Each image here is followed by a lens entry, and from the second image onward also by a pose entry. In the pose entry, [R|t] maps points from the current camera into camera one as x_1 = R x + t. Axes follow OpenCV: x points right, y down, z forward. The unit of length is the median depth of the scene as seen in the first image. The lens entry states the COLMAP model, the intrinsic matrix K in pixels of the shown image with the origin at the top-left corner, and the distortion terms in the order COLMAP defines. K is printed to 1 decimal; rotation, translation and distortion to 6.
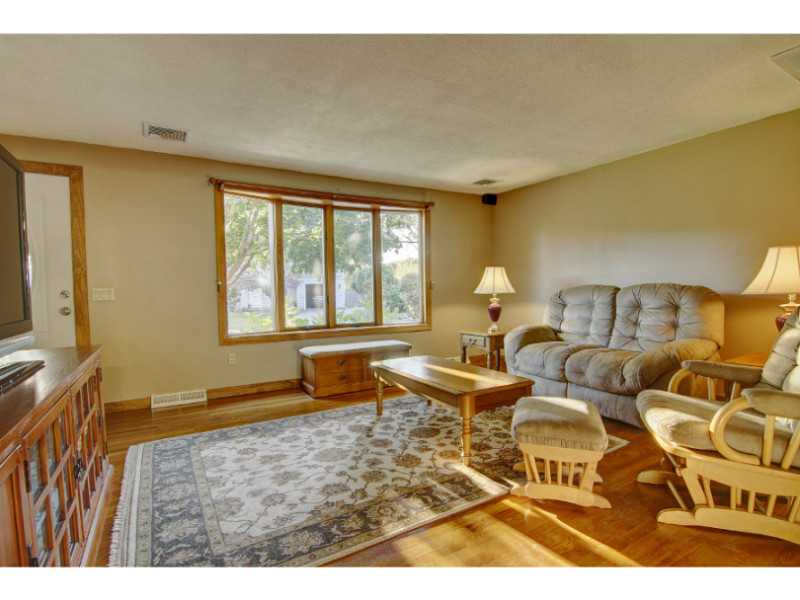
lens RADIAL K [[403.4, 0, 398.5], [0, 403.4, 302.1], [0, 0, 1]] dist [-0.017704, -0.004841]
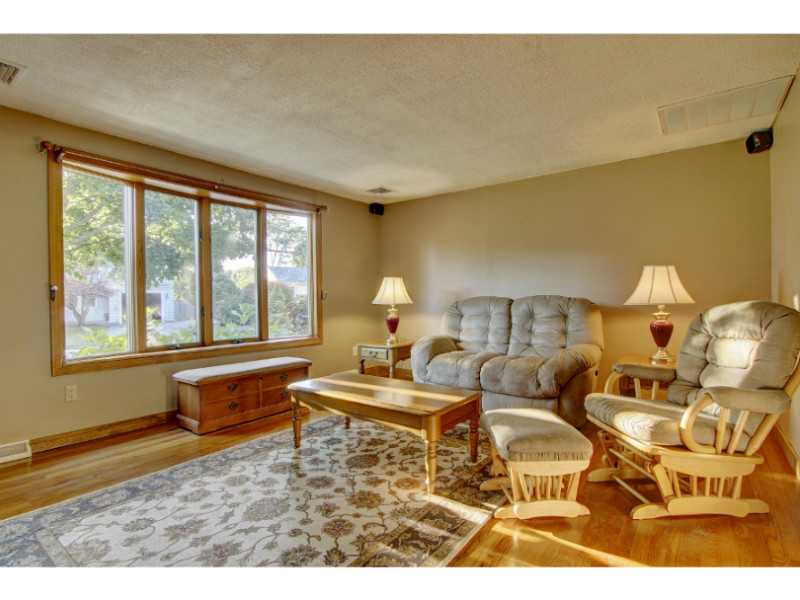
lens RADIAL K [[403.4, 0, 401.2], [0, 403.4, 302.5], [0, 0, 1]] dist [-0.017704, -0.004841]
pose [[0.923120, 0.004269, 0.384489, -0.169658], [0.006175, 0.999645, -0.025924, -0.000027], [-0.384464, 0.026305, 0.922765, 0.126723]]
